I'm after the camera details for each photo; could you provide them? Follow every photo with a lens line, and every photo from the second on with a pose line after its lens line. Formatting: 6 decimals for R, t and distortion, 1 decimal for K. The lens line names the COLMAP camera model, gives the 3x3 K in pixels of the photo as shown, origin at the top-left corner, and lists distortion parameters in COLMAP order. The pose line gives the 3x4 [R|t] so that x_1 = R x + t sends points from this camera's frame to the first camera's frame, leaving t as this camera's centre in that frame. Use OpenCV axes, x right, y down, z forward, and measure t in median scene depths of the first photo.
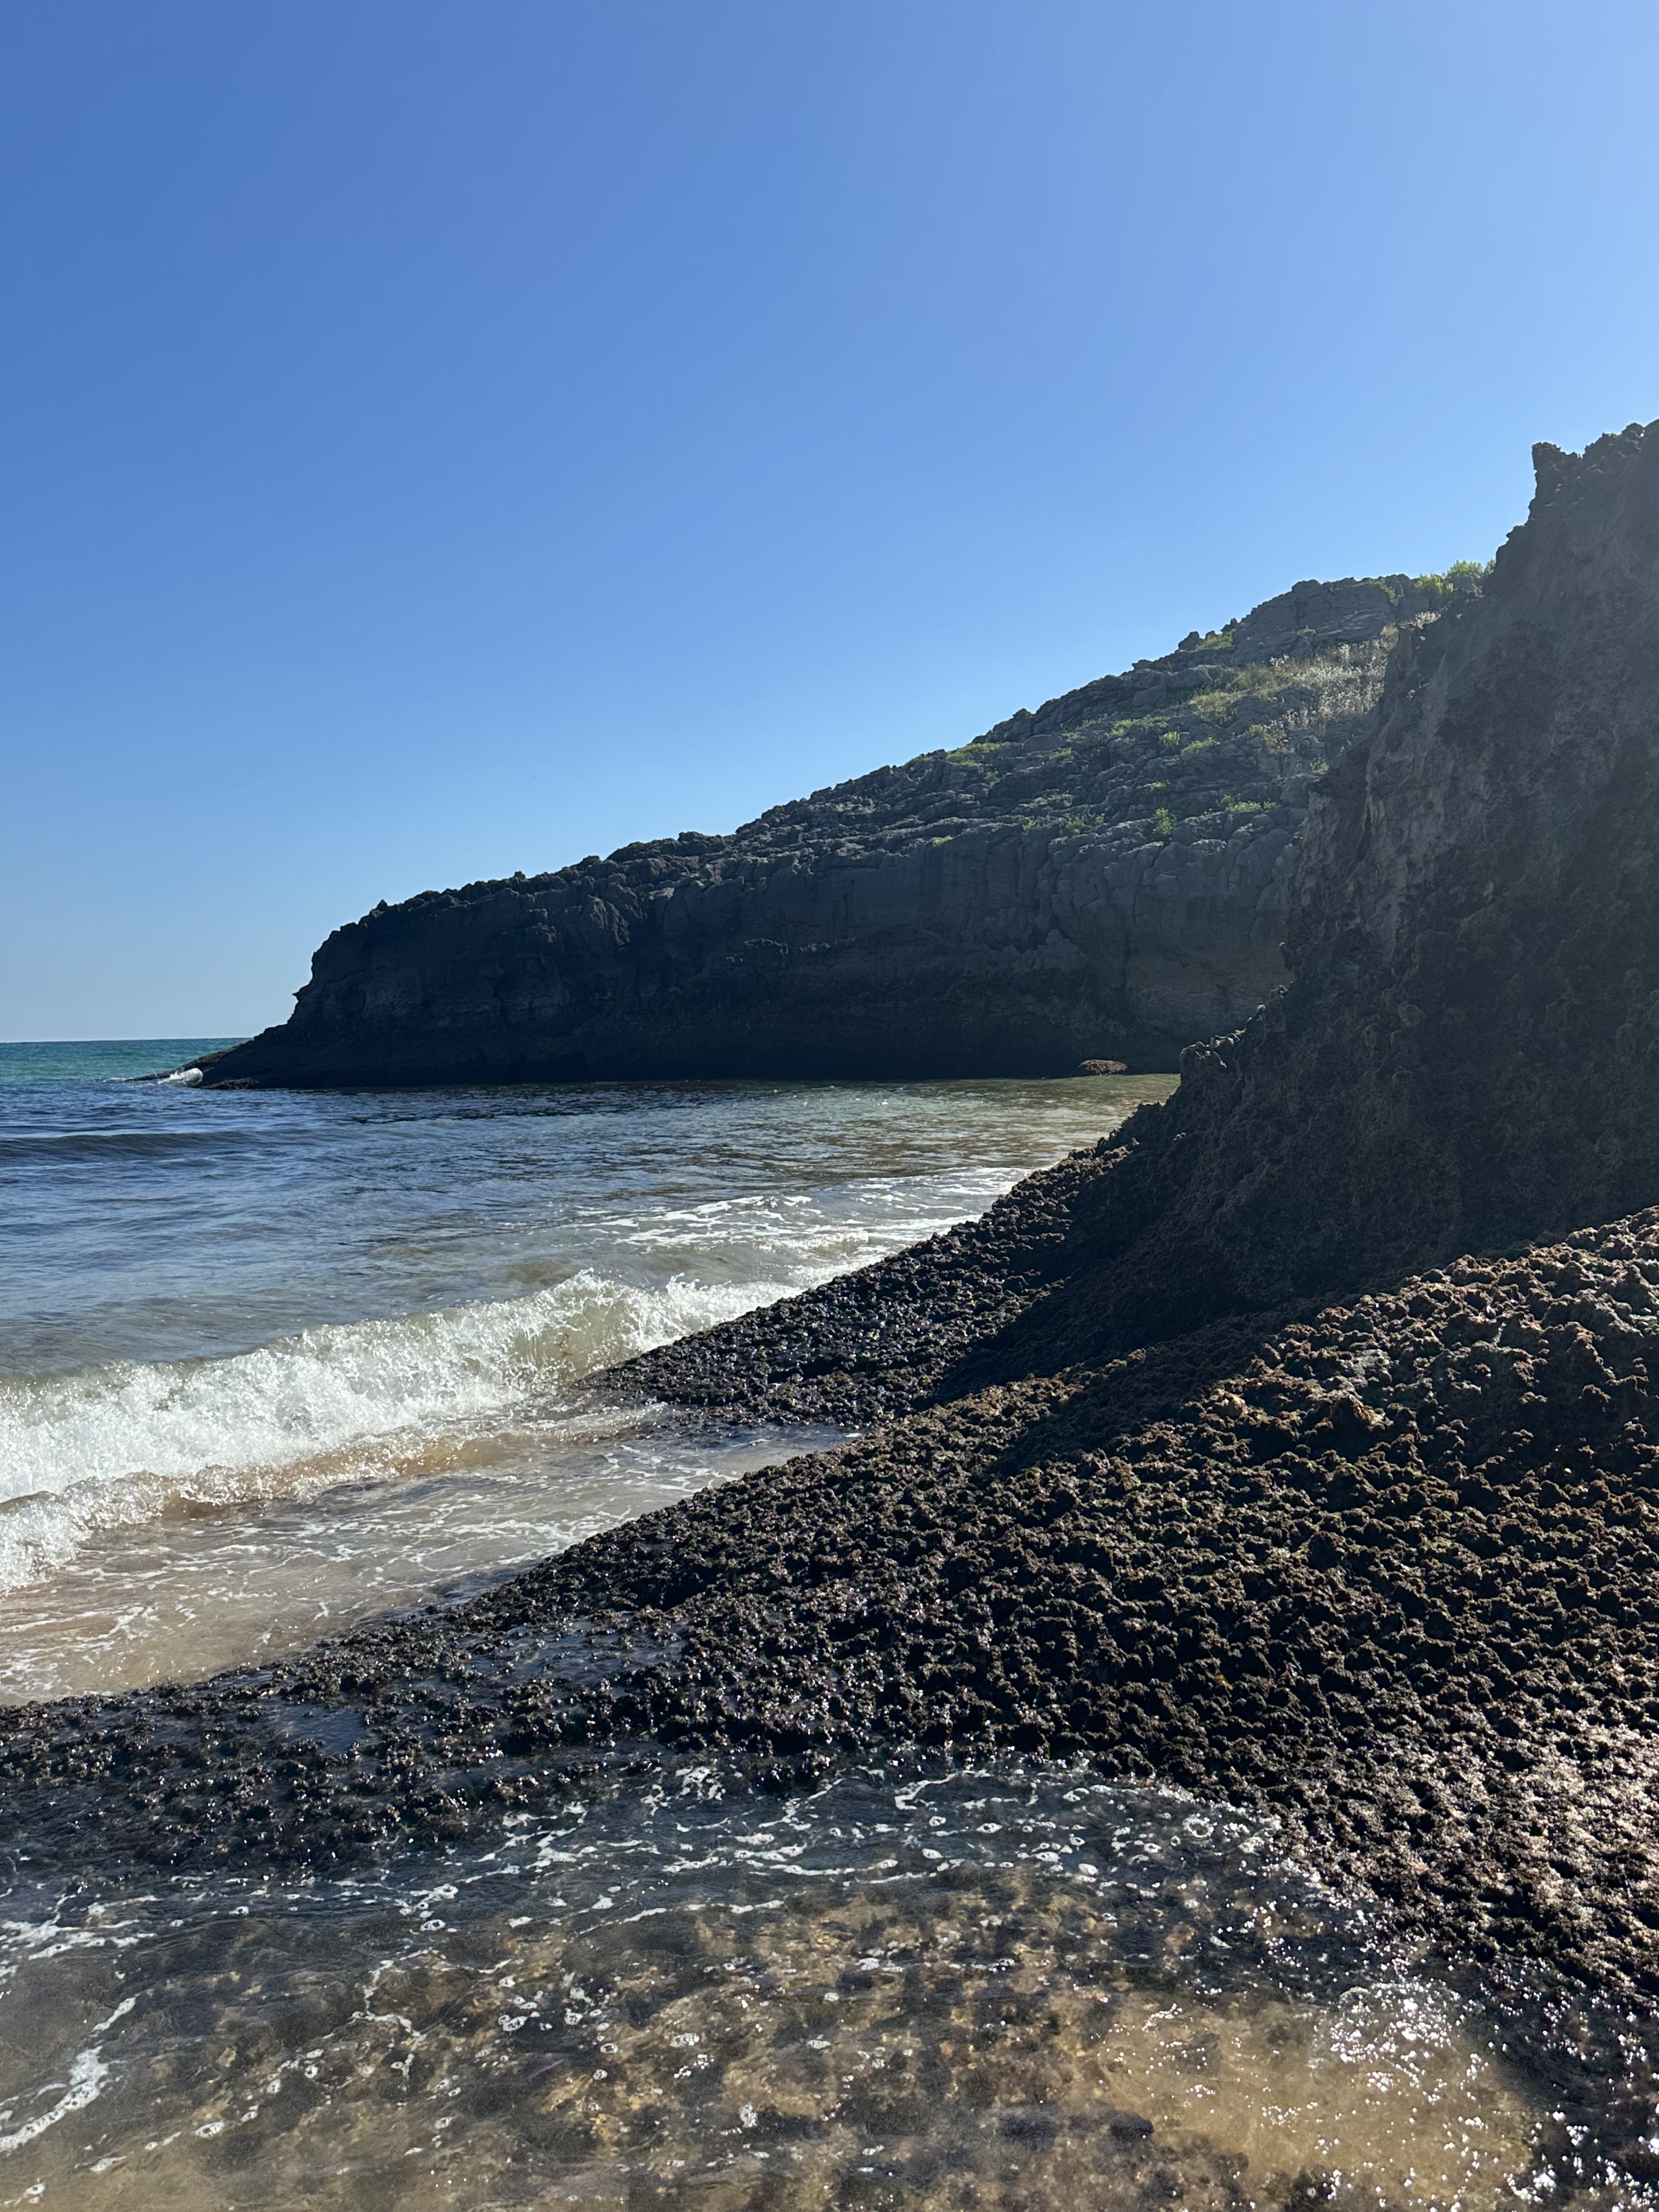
lens RADIAL K [[1922.0, 0, 847.1], [0, 1922.0, 1072.0], [0, 0, 1]] dist [0.143072, -0.299562]
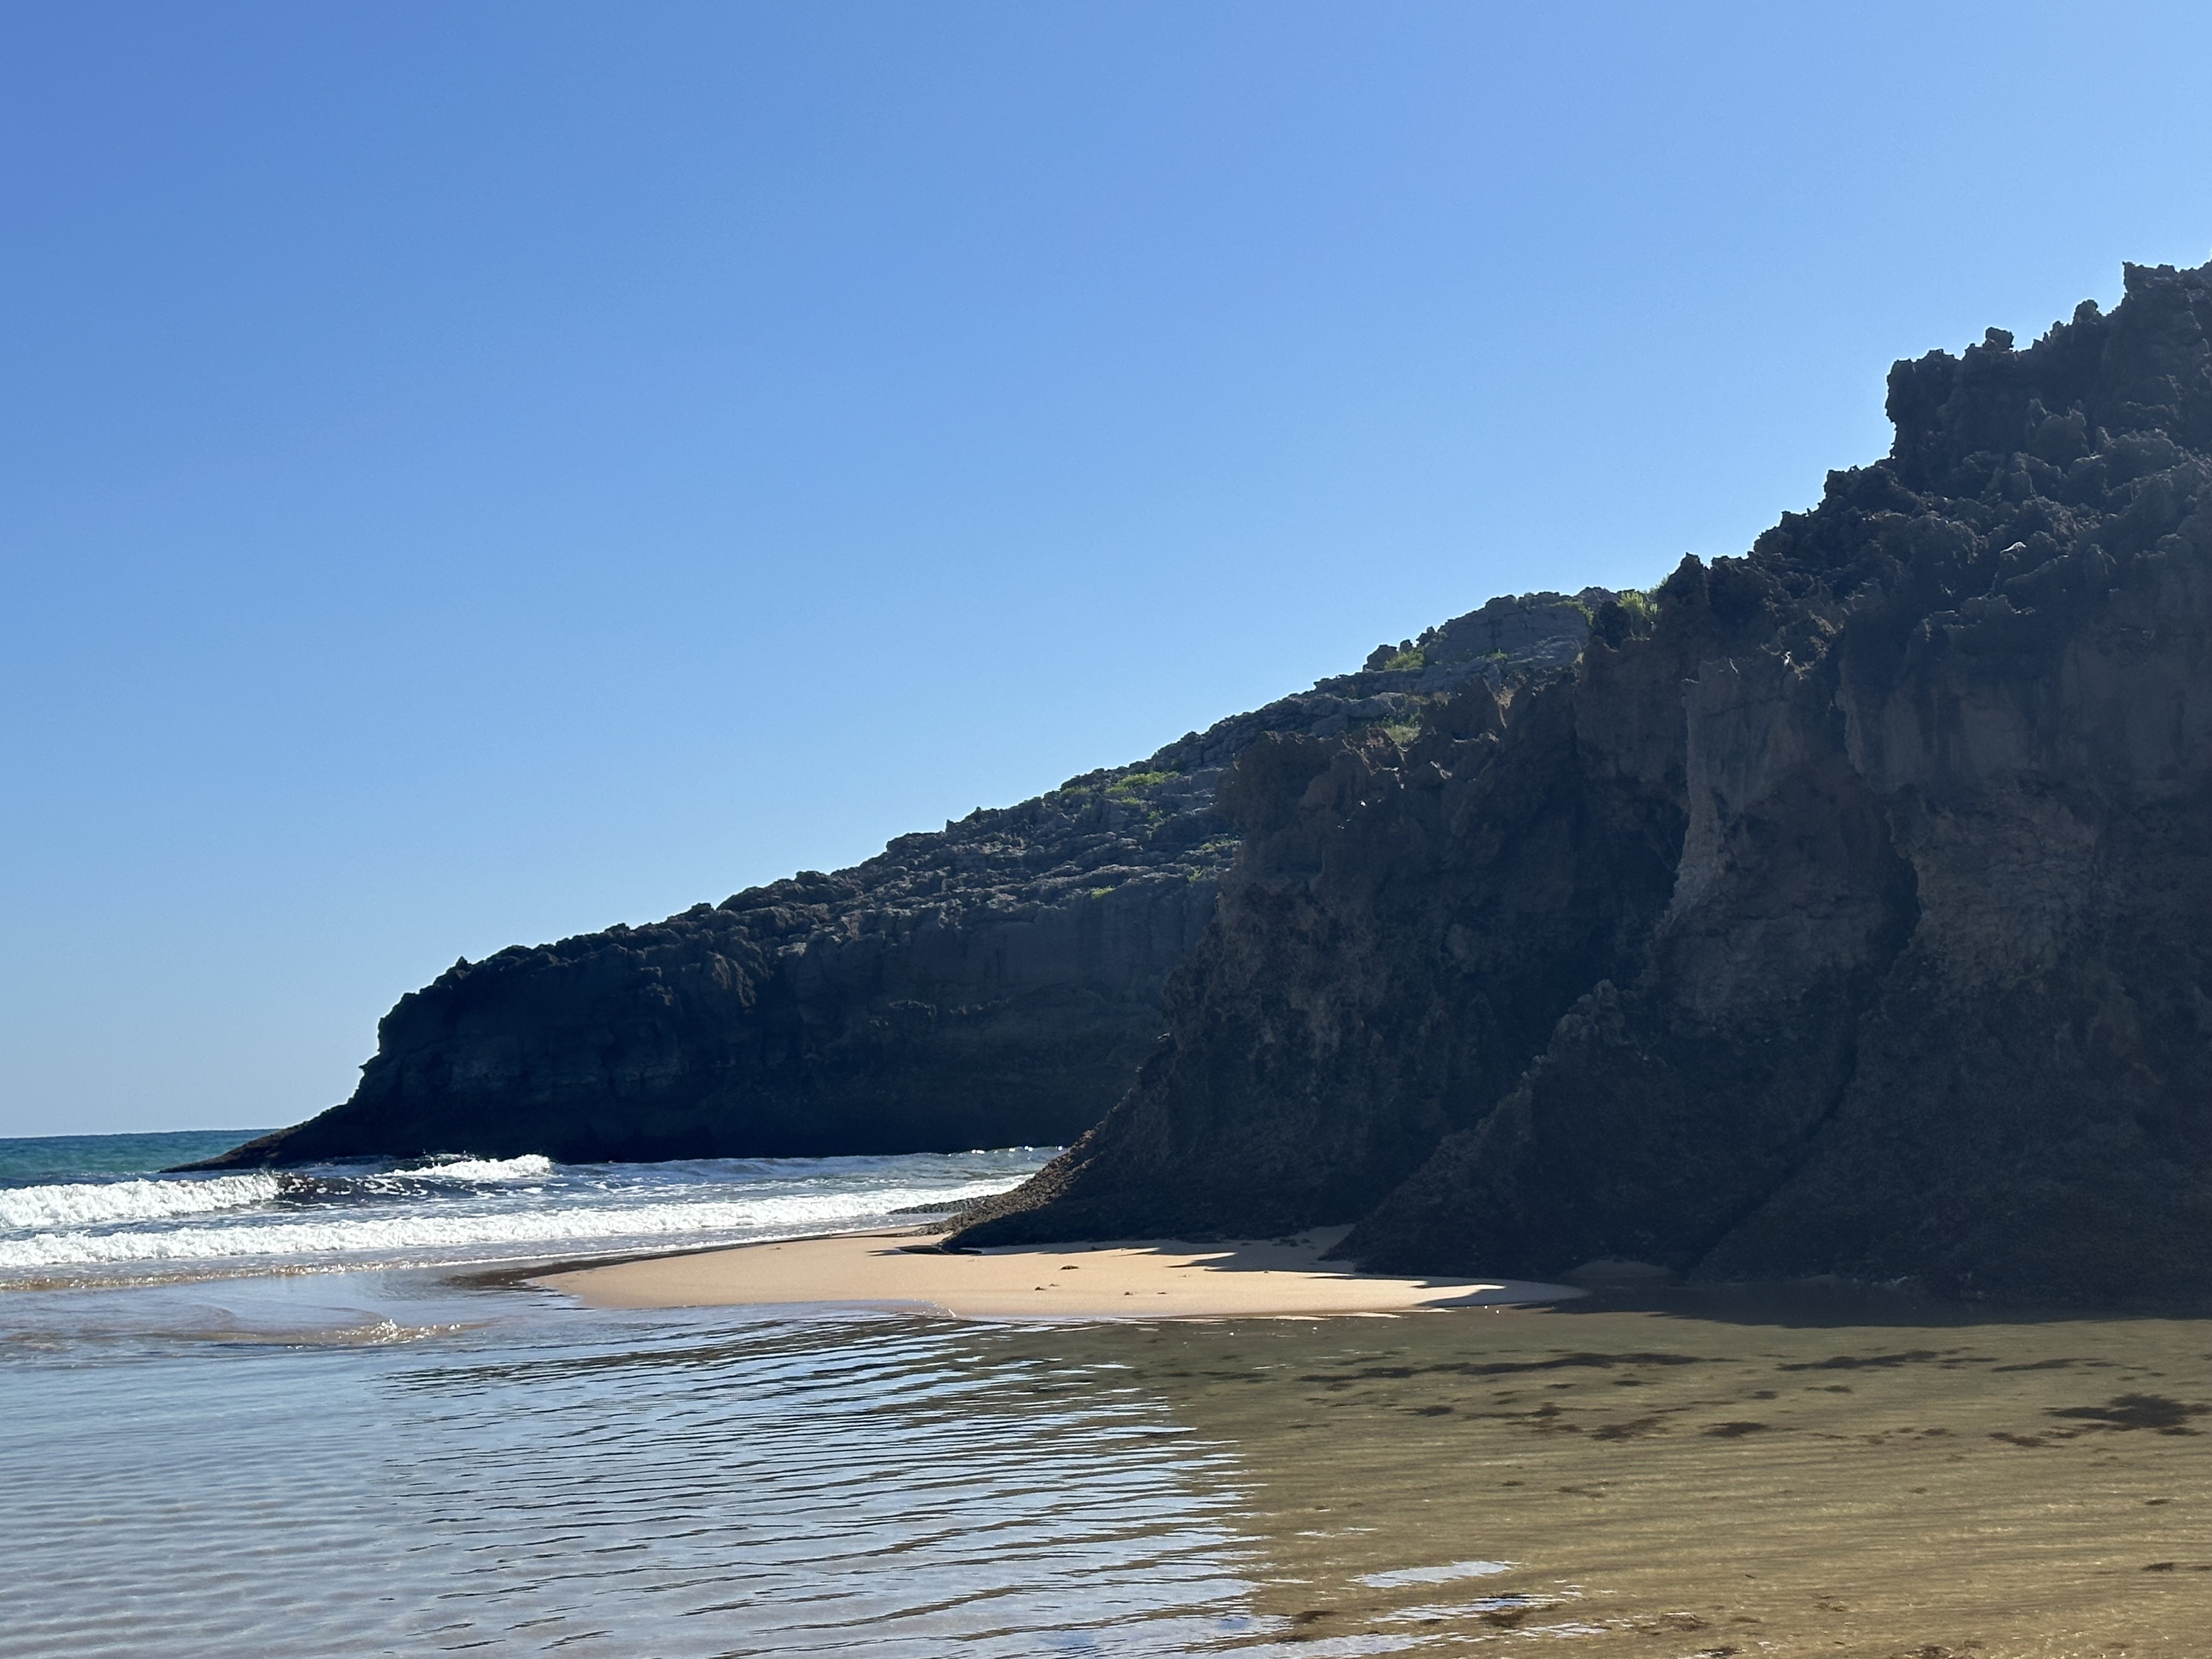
lens RADIAL K [[3441.6, 0, 1106.0], [0, 3441.6, 829.5], [0, 0, 1]] dist [0.158547, -0.007594]
pose [[0.998799, -0.005475, 0.048685, -0.139414], [0.010546, 0.994467, -0.104520, 0.109345], [-0.047843, 0.104908, 0.993330, -3.098695]]
